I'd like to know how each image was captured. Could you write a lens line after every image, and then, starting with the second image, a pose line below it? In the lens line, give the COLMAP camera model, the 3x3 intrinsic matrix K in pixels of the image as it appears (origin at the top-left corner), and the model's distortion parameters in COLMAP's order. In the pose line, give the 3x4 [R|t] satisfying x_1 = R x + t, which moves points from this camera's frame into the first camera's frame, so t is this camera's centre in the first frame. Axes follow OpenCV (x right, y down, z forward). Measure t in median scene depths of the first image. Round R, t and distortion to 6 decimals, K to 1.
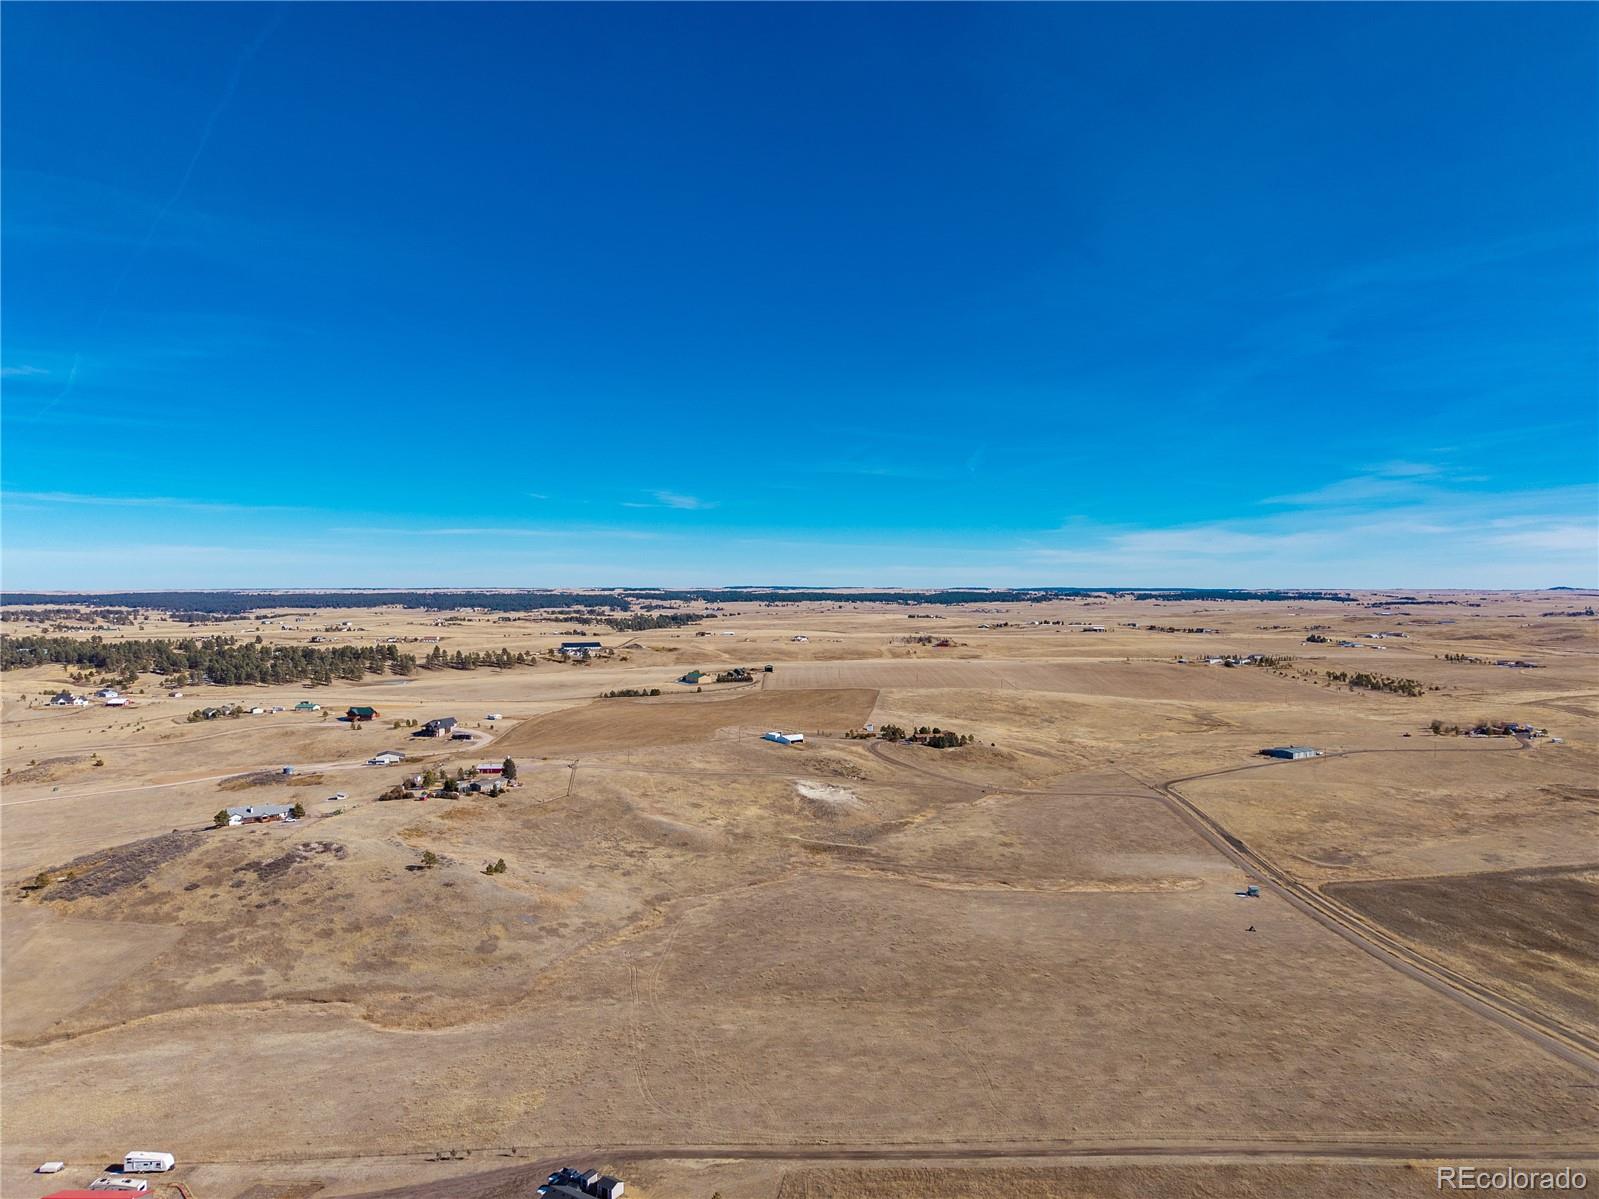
lens RADIAL K [[1085.5, 0, 798.0], [0, 1085.5, 555.8], [0, 0, 1]] dist [0.002995, -0.001452]
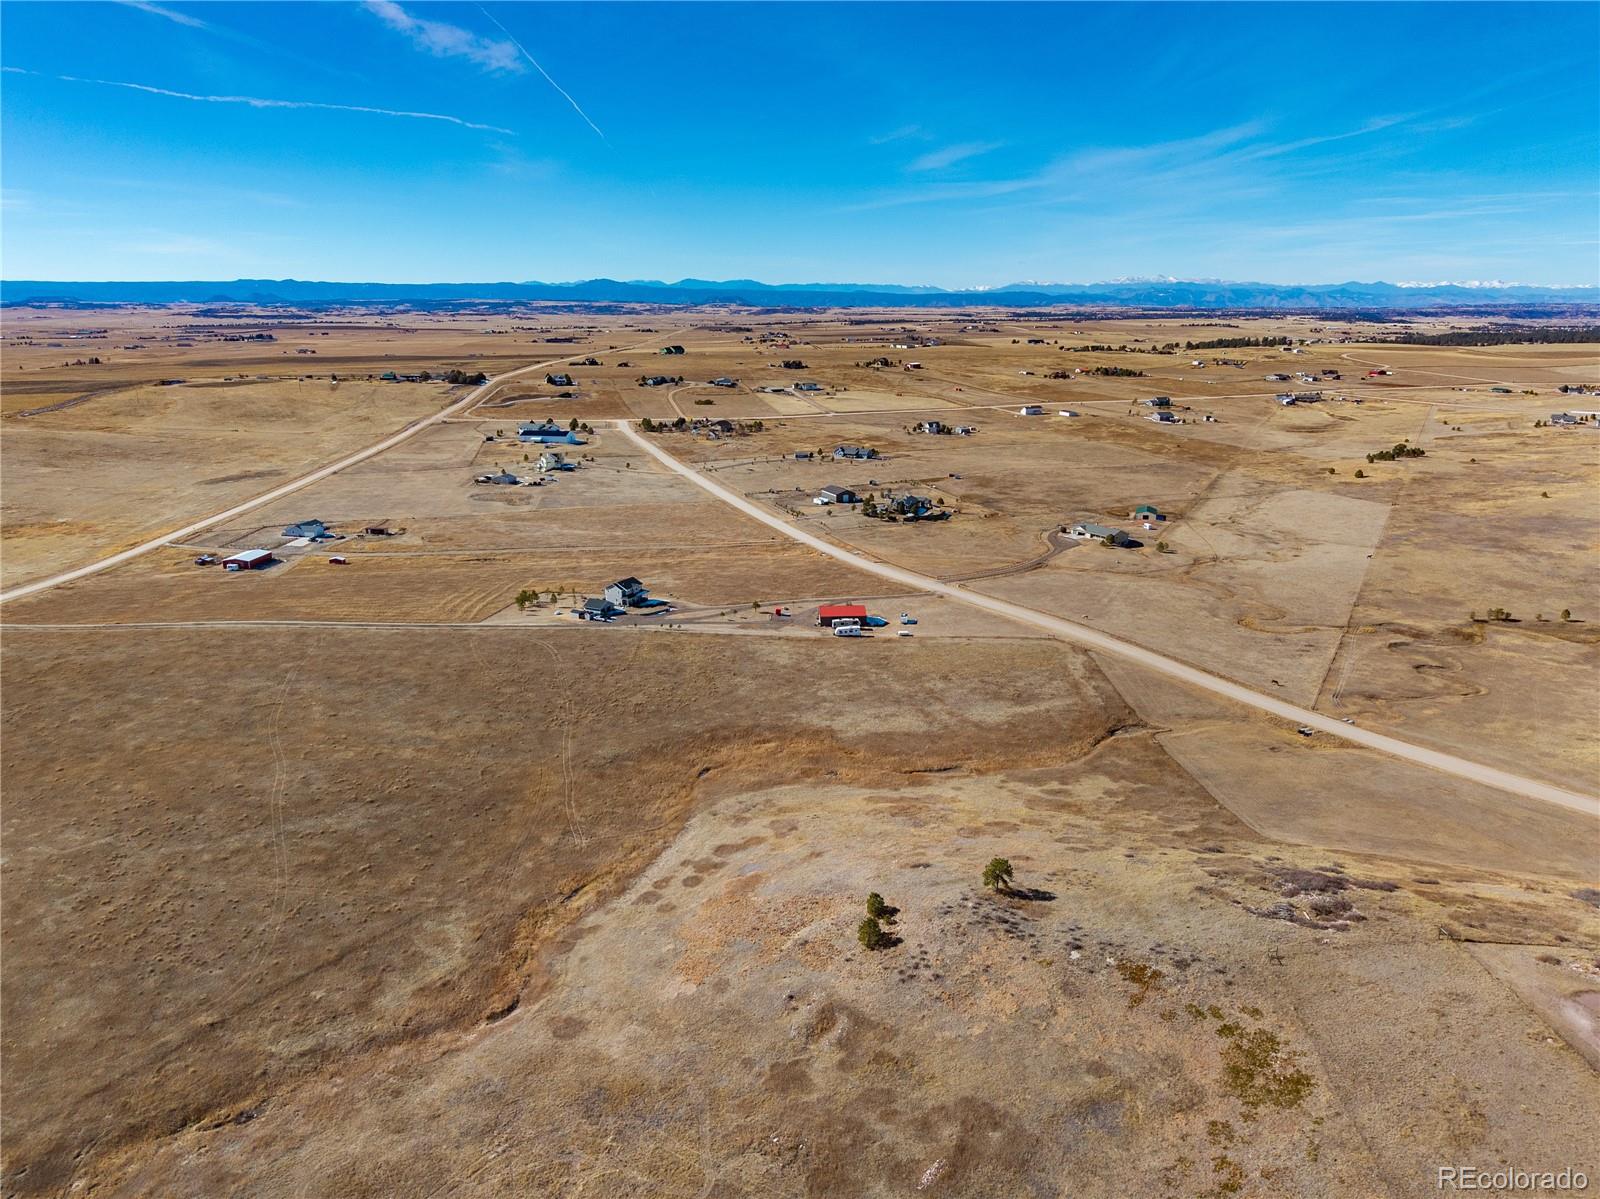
lens RADIAL K [[1076.0, 0, 794.9], [0, 1076.0, 597.9], [0, 0, 1]] dist [0.028509, -0.030602]
pose [[-0.997777, 0.020800, -0.063317, -0.274077], [0.004188, 0.967742, 0.251909, 0.051076], [0.066514, 0.251083, -0.965677, 1.761829]]
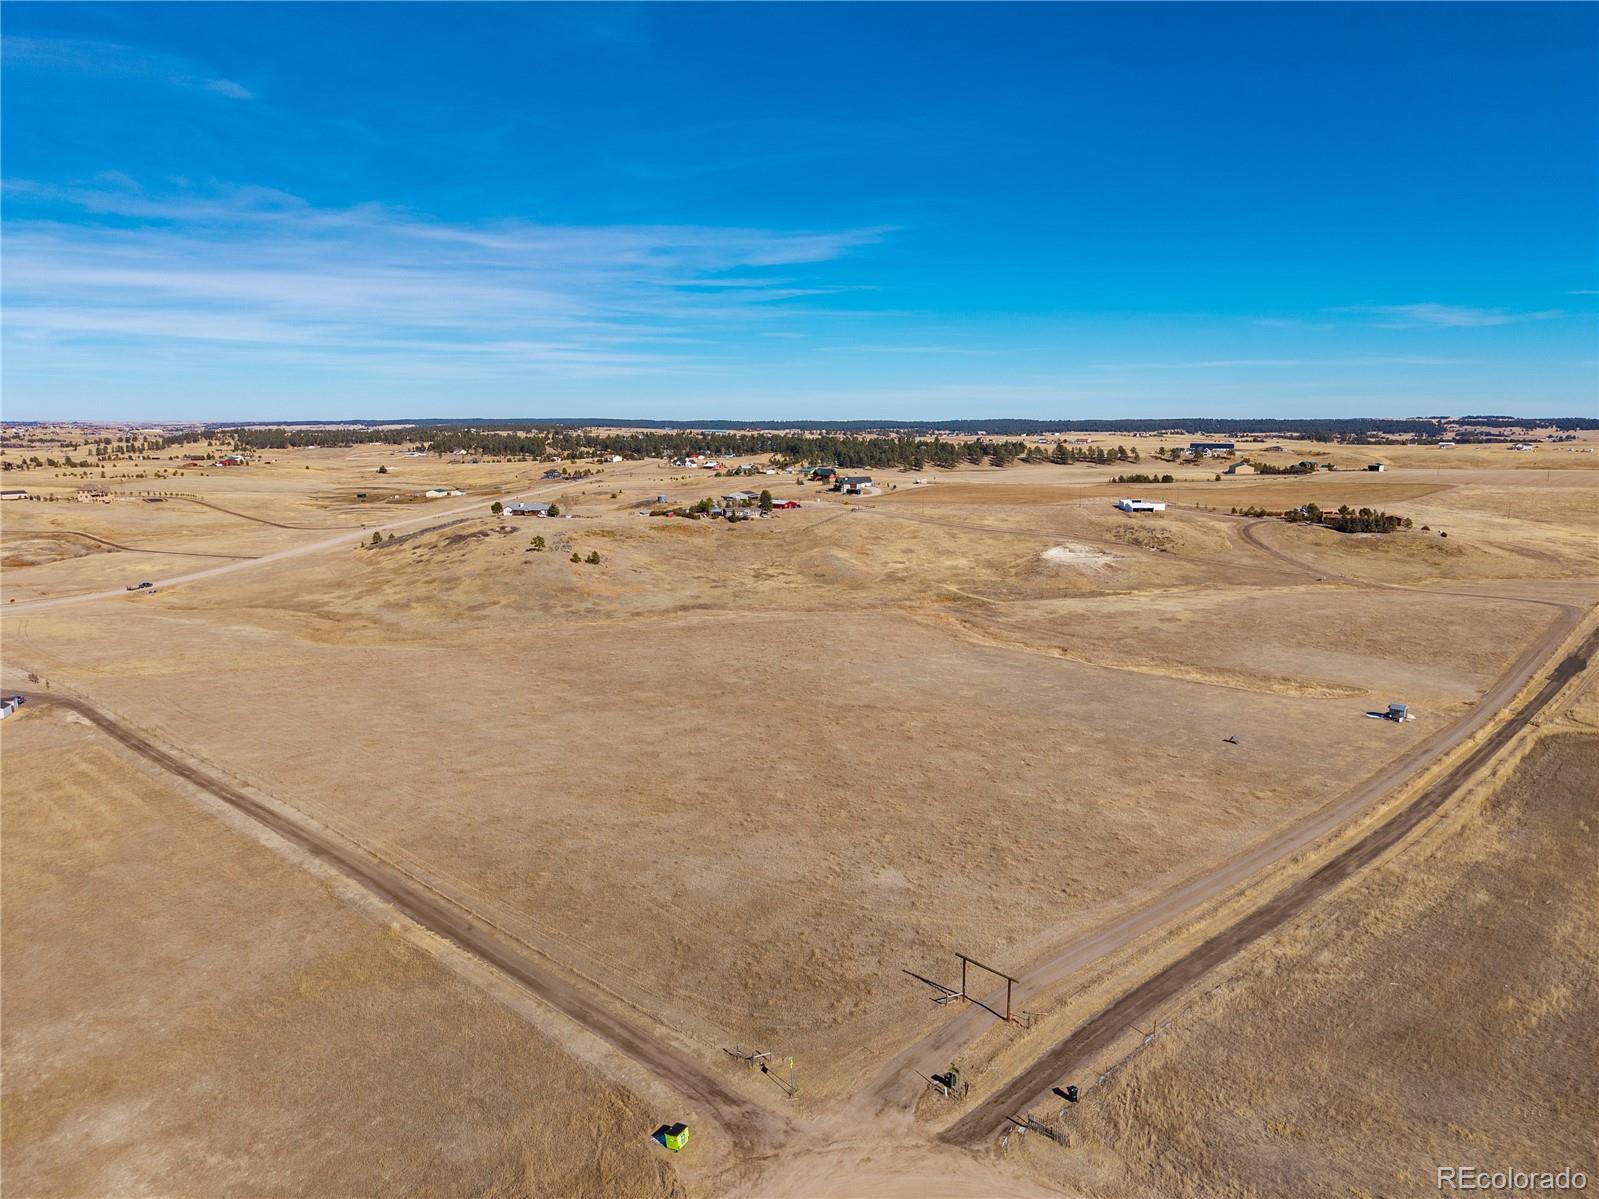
lens RADIAL K [[1093.9, 0, 804.7], [0, 1093.9, 542.5], [0, 0, 1]] dist [0.010421, -0.004297]
pose [[0.747617, 0.078574, -0.659466, 0.711427], [0.012271, 0.991173, 0.132007, 0.172479], [0.664017, -0.106783, 0.740053, 0.459812]]
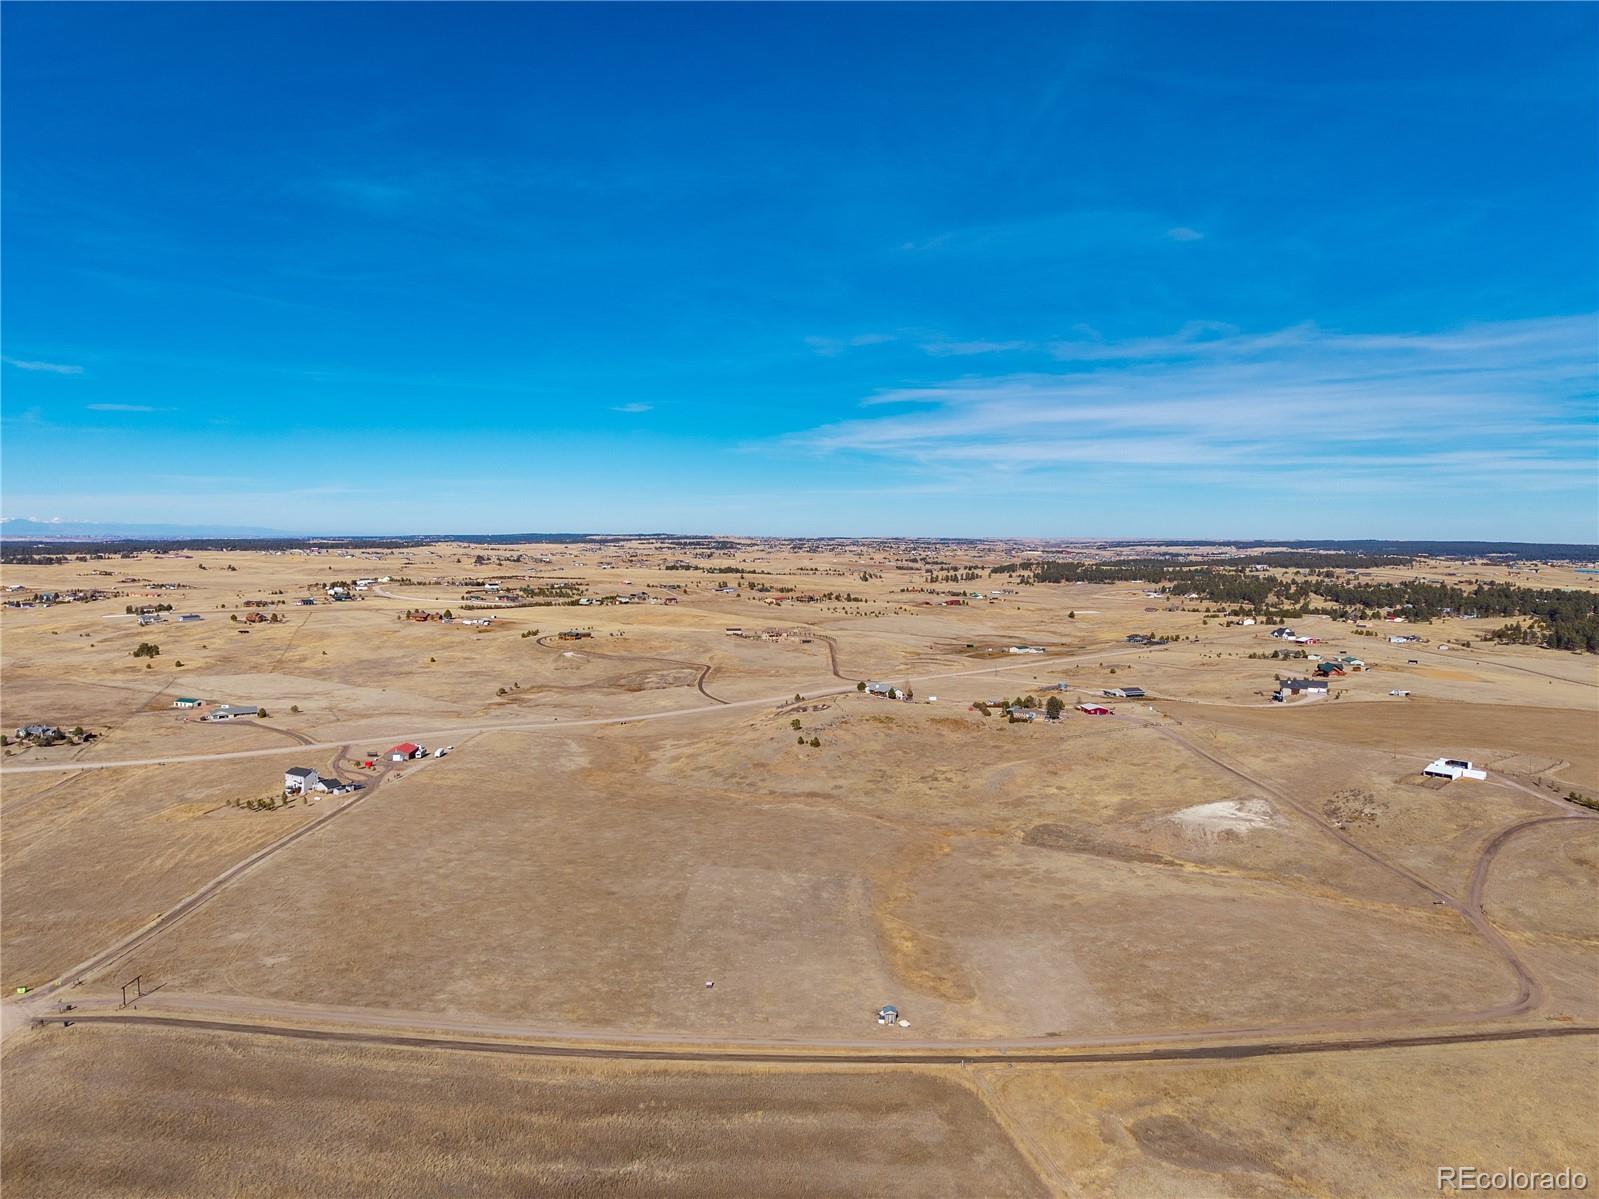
lens RADIAL K [[1075.3, 0, 794.4], [0, 1075.3, 597.9], [0, 0, 1]] dist [0.028509, -0.030602]
pose [[0.042906, 0.066748, -0.996847, 1.319035], [0.013238, 0.997640, 0.067371, 0.019459], [0.998991, -0.016087, 0.041921, 1.162405]]
